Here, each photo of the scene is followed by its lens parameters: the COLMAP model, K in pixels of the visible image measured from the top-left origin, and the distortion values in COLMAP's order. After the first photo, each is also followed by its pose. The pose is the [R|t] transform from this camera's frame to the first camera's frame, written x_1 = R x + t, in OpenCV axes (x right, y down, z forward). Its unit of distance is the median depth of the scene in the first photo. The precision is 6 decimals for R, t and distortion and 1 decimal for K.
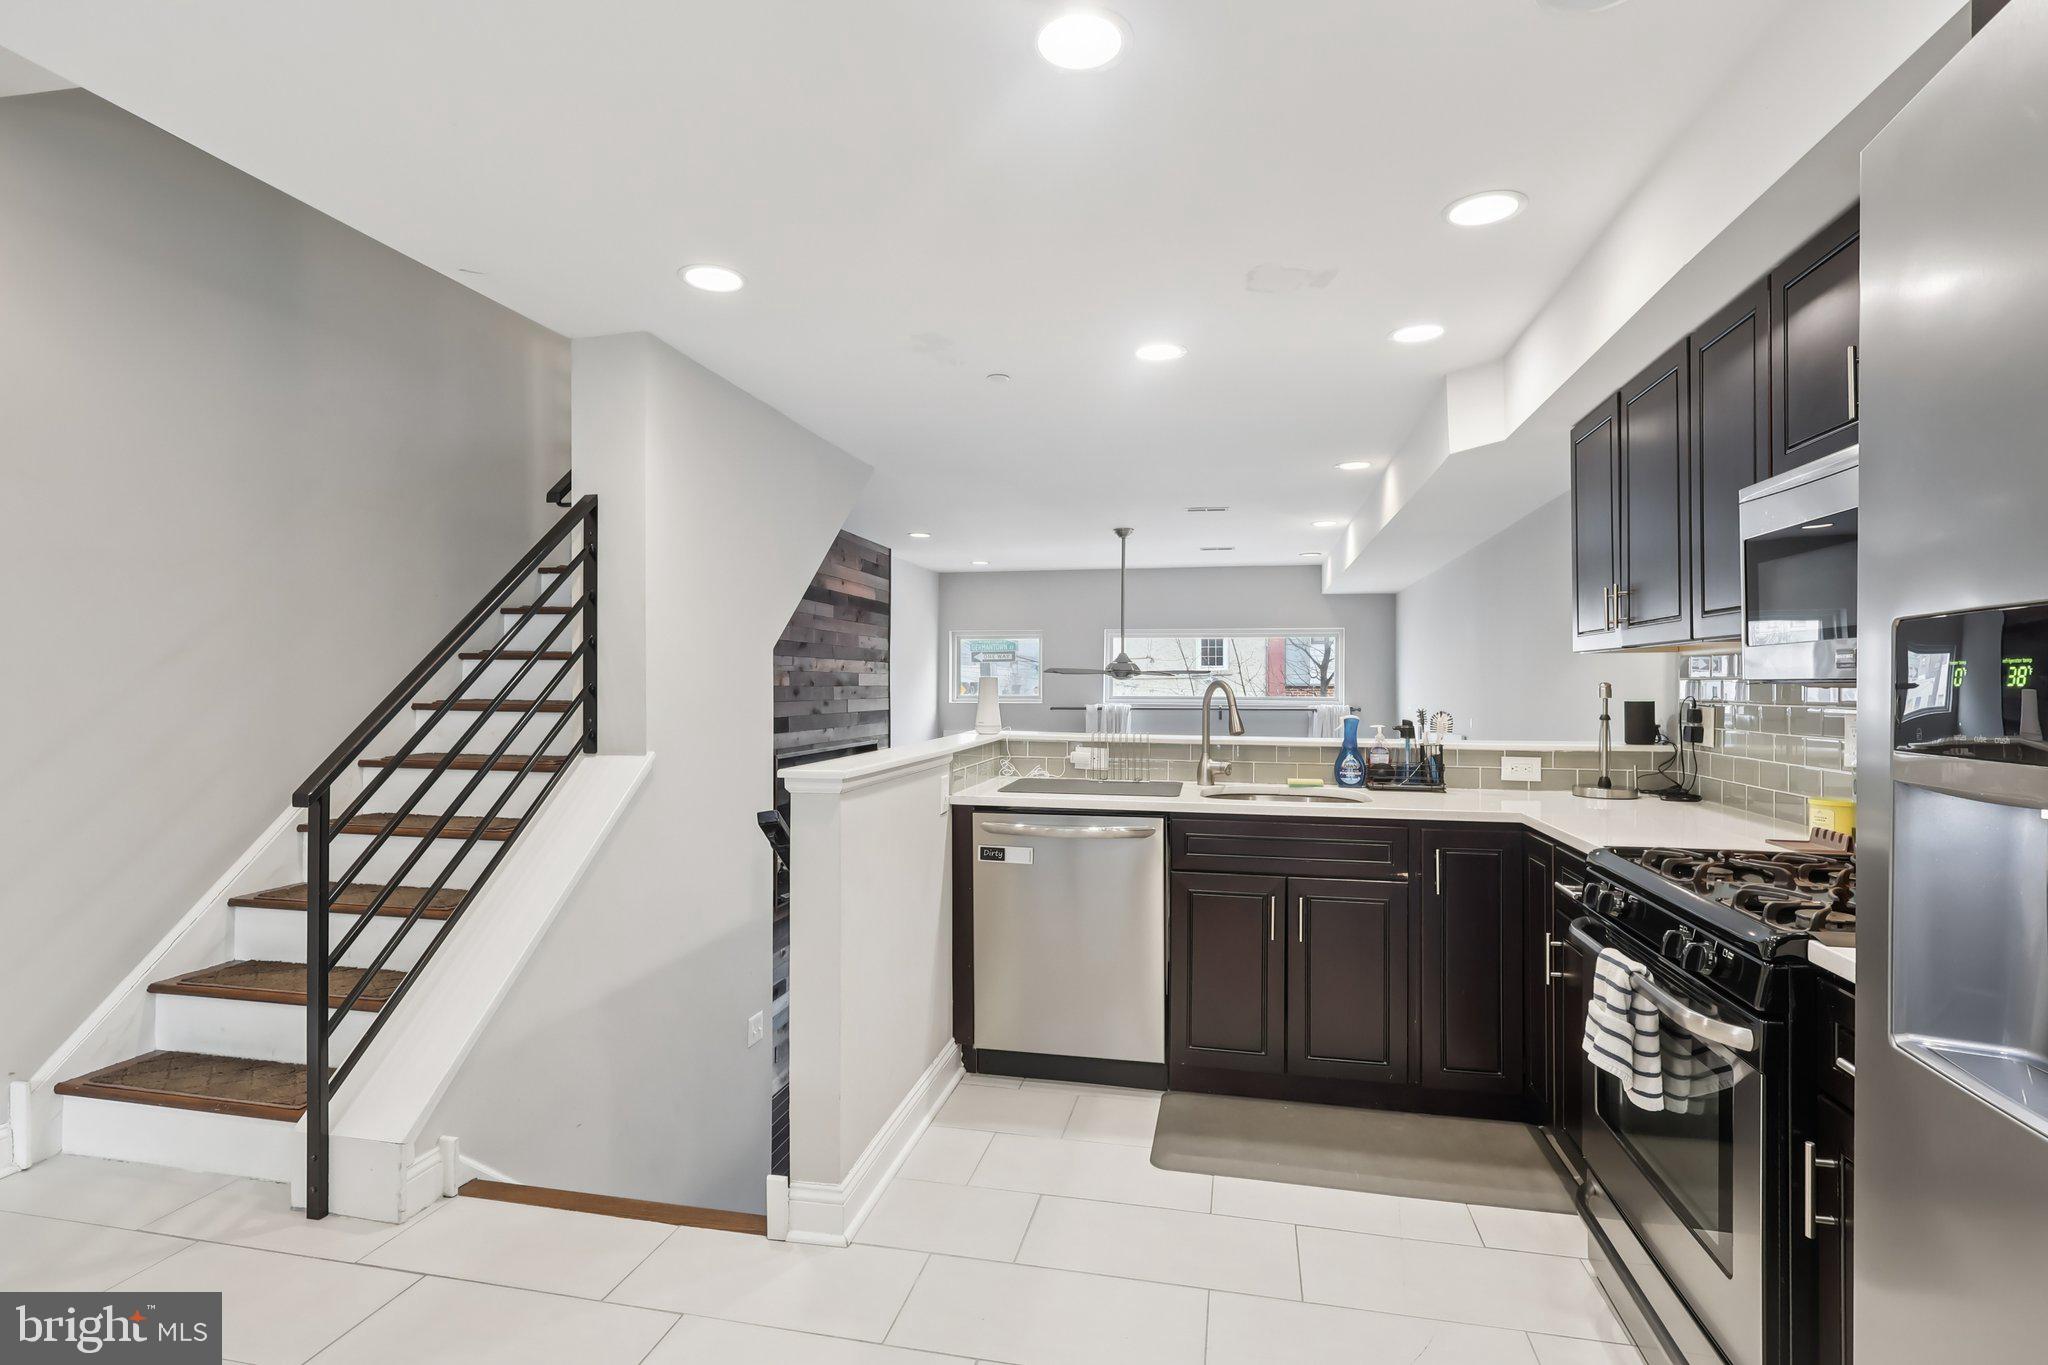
lens RADIAL K [[988.6, 0, 1019.2], [0, 988.6, 684.0], [0, 0, 1]] dist [0.006710, 0.000946]
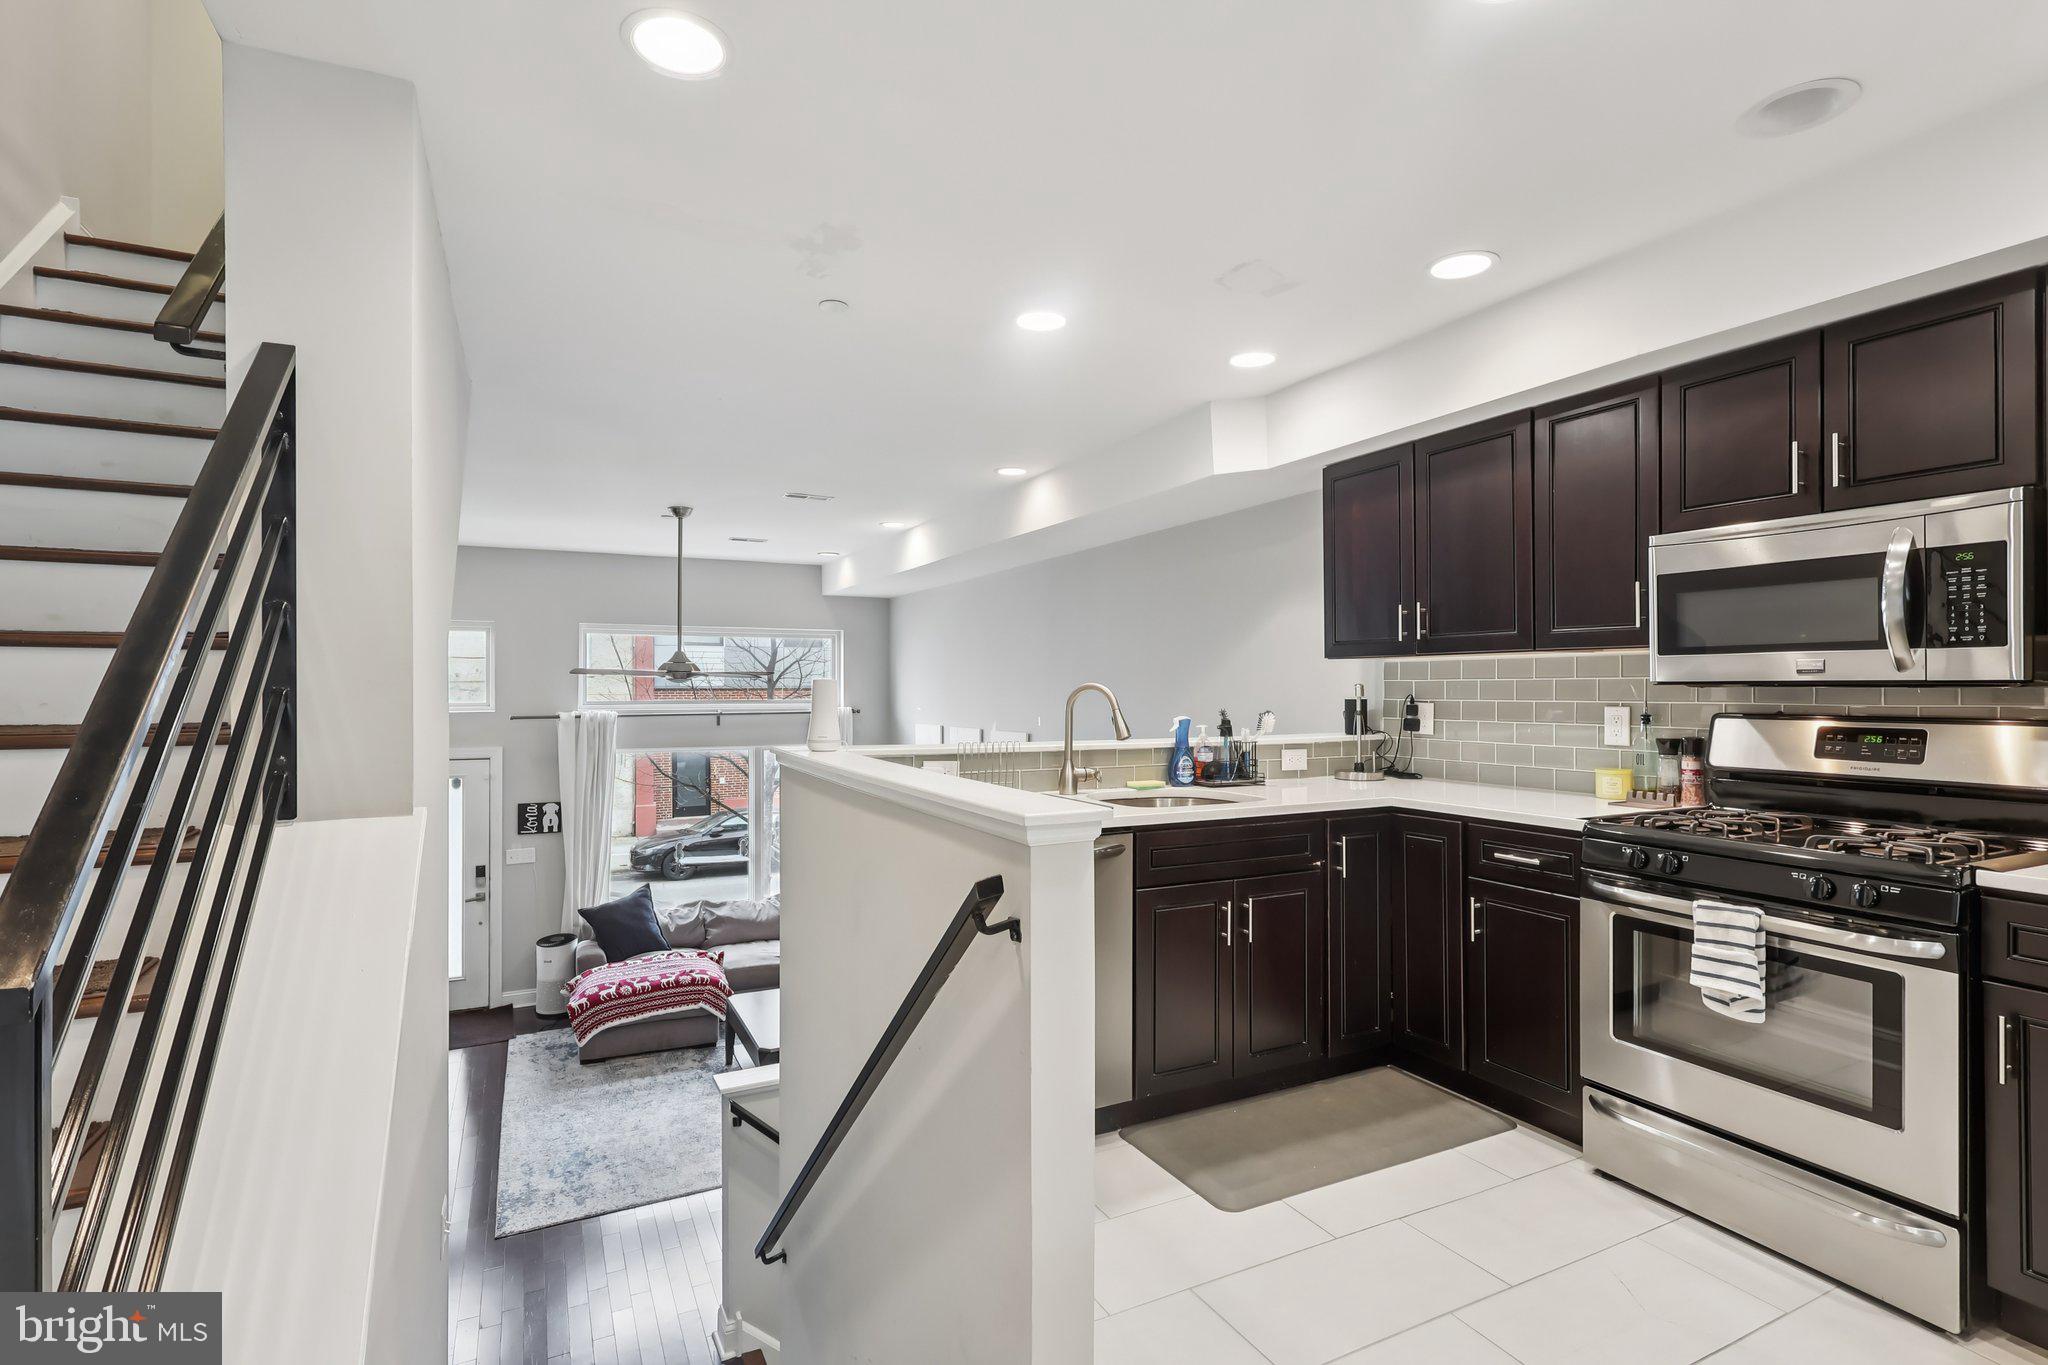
lens RADIAL K [[988.6, 0, 1023.6], [0, 988.6, 684.7], [0, 0, 1]] dist [0.006710, 0.000946]
pose [[0.775151, -0.004207, 0.631763, -0.476192], [0.005173, 0.999987, 0.000312, -0.002621], [-0.631755, 0.003026, 0.775162, 0.328311]]
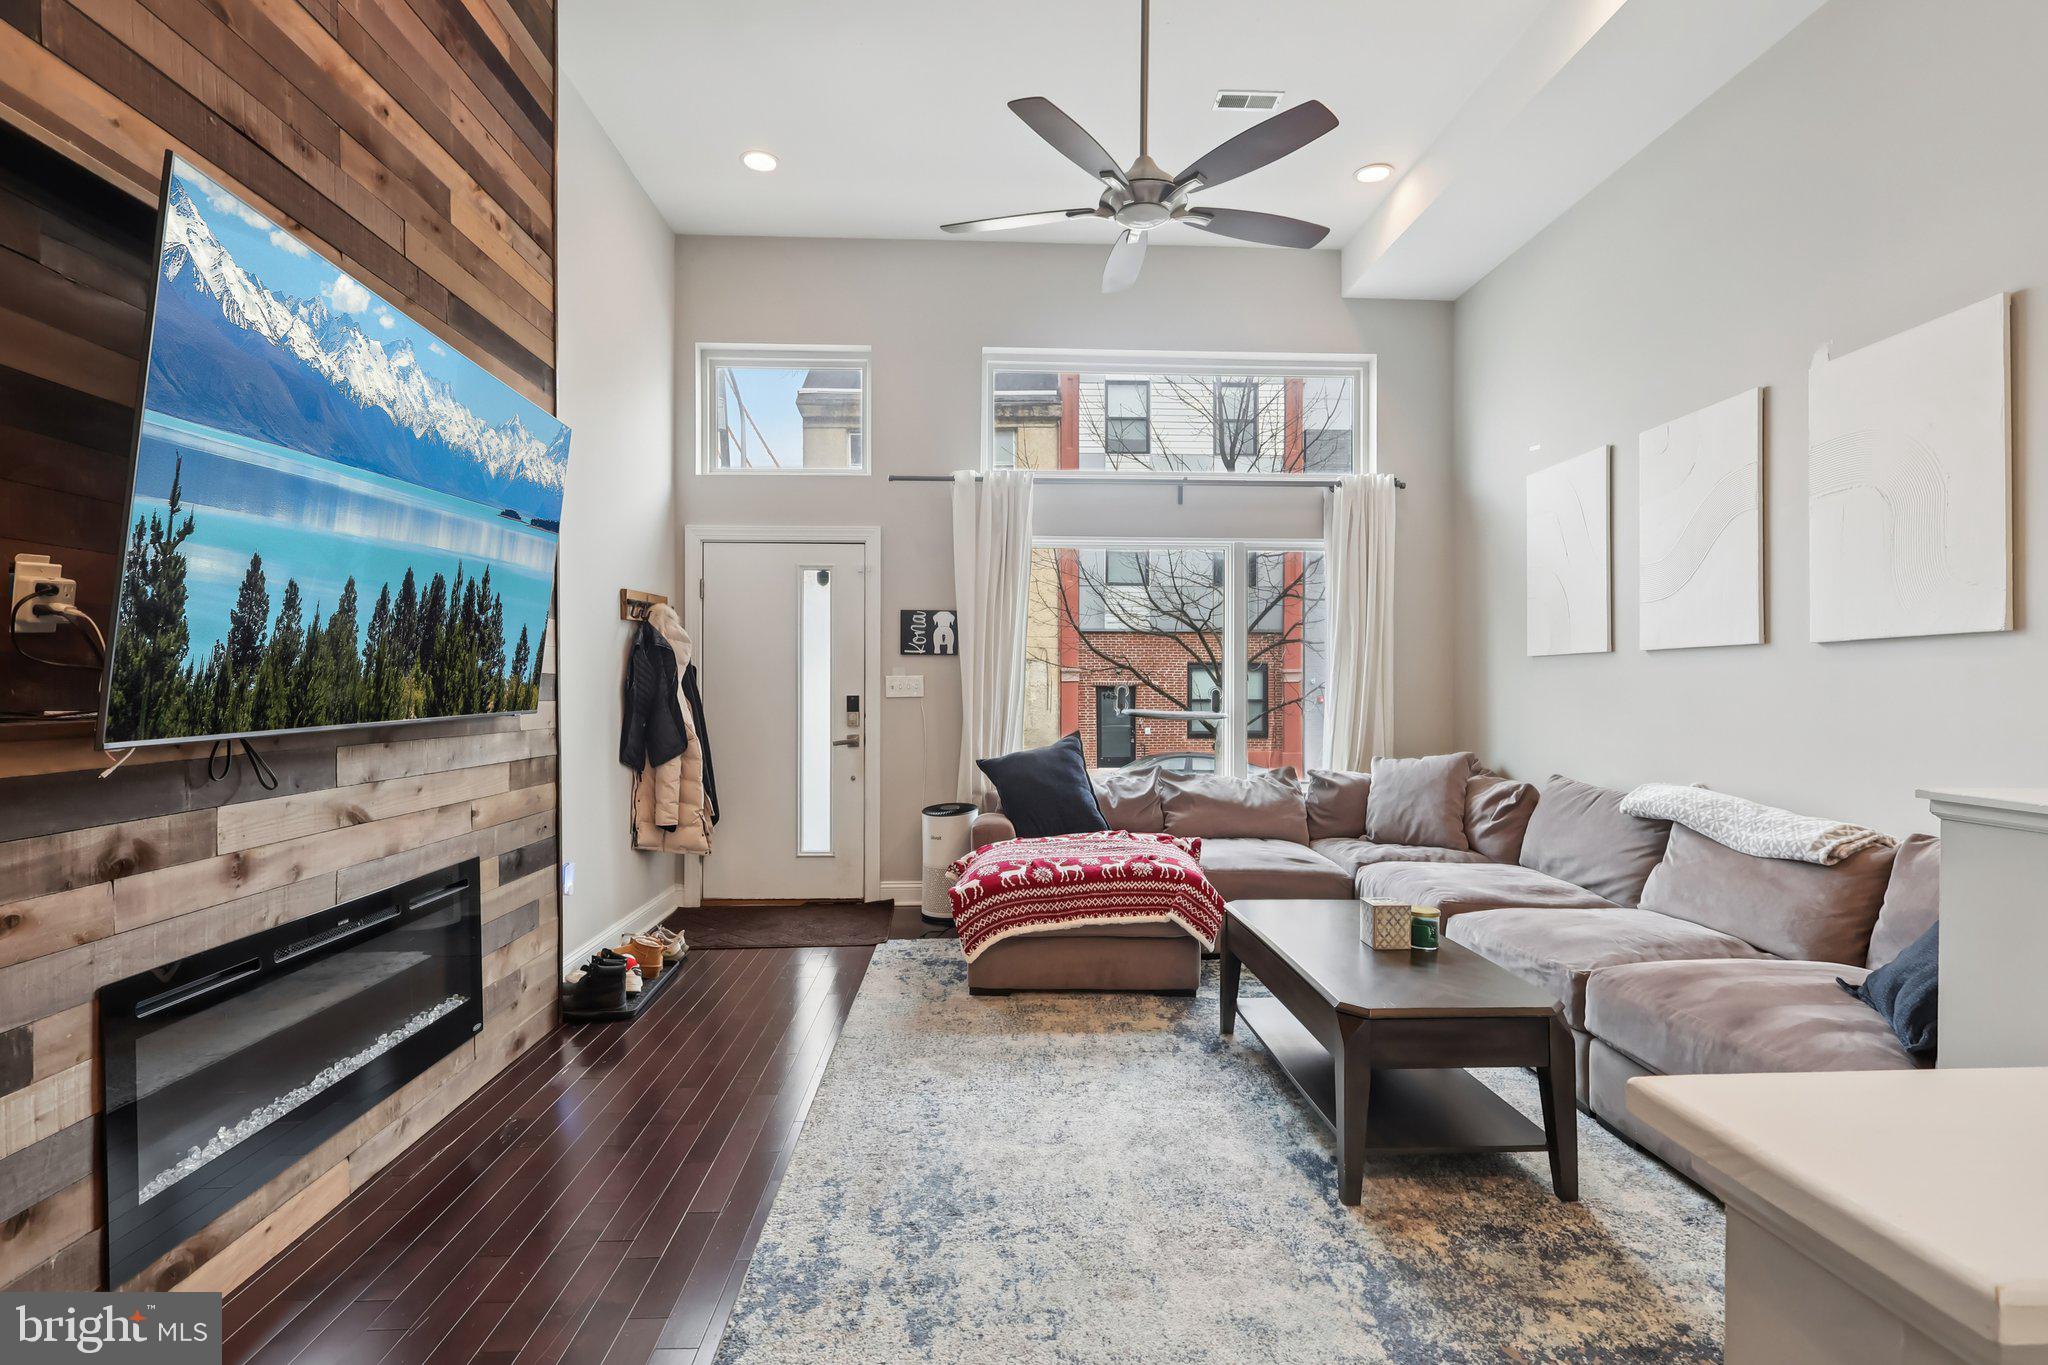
lens RADIAL K [[953.9, 0, 1022.5], [0, 953.9, 686.9], [0, 0, 1]] dist [-0.005857, 0.001599]
pose [[0.963867, -0.002432, 0.266374, -0.118327], [0.002232, 0.999997, 0.001056, 0.433115], [-0.266376, -0.000424, 0.963869, 1.442814]]
